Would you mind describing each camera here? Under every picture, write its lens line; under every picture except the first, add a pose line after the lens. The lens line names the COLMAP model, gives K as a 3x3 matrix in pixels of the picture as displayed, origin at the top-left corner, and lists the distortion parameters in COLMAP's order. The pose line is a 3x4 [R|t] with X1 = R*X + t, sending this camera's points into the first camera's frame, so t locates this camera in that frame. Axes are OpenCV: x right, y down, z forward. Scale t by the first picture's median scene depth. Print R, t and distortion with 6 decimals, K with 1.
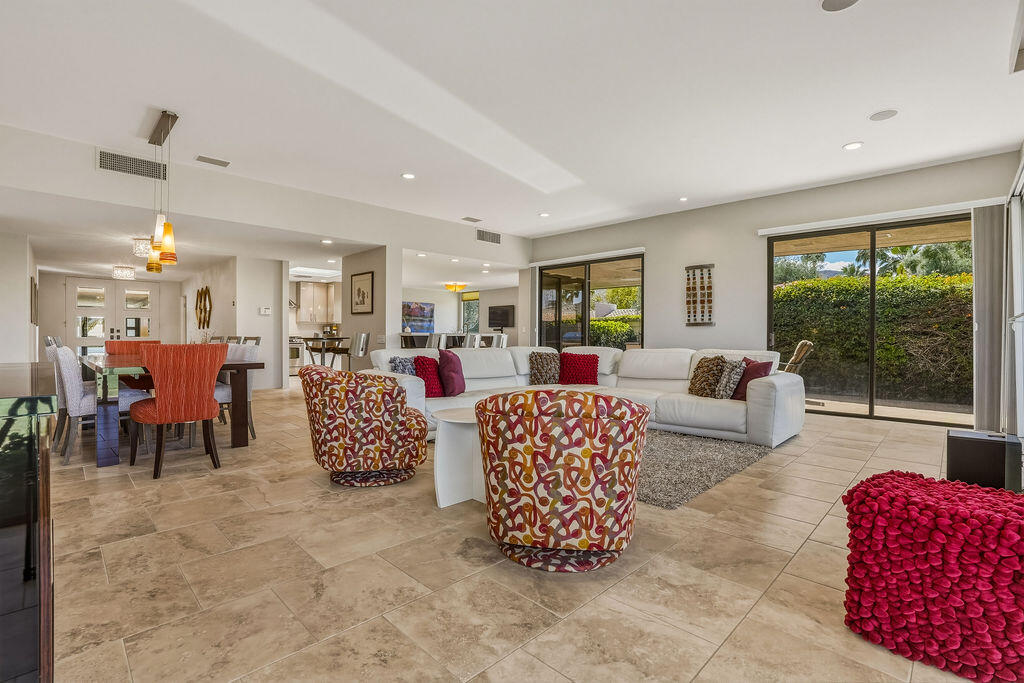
lens RADIAL K [[469.3, 0, 515.5], [0, 469.3, 339.4], [0, 0, 1]] dist [-0.051148, 0.005680]
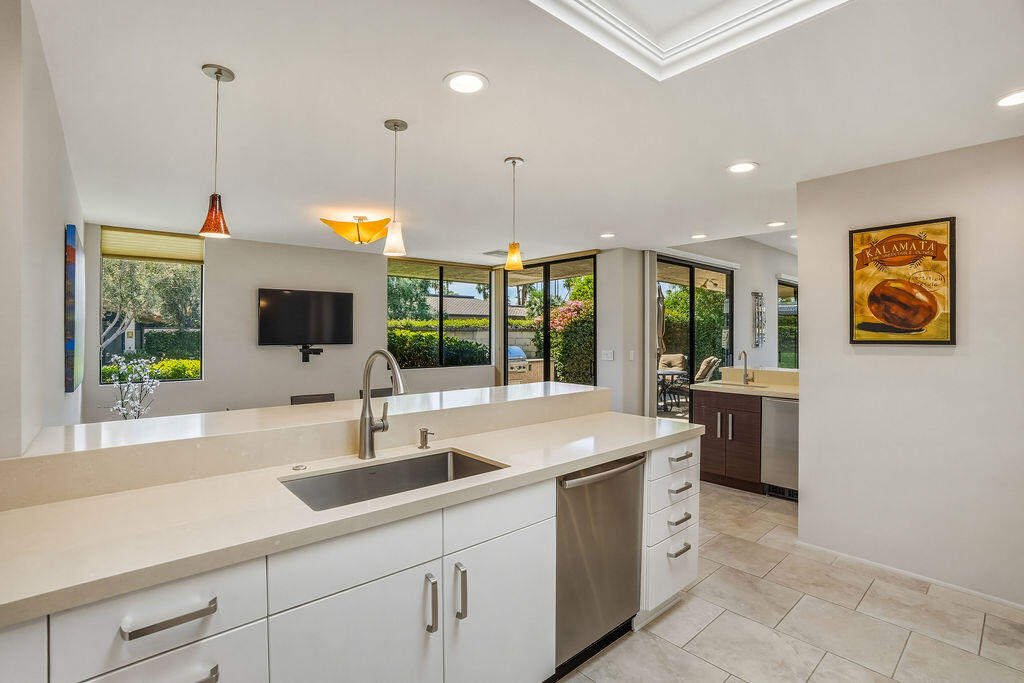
lens RADIAL K [[469.3, 0, 519.8], [0, 469.3, 336.9], [0, 0, 1]] dist [-0.051148, 0.005680]
pose [[0.081256, -0.012959, 0.996609, -0.633785], [0.004085, 0.999911, 0.012669, -0.057094], [-0.996685, 0.003042, 0.081302, 1.234253]]
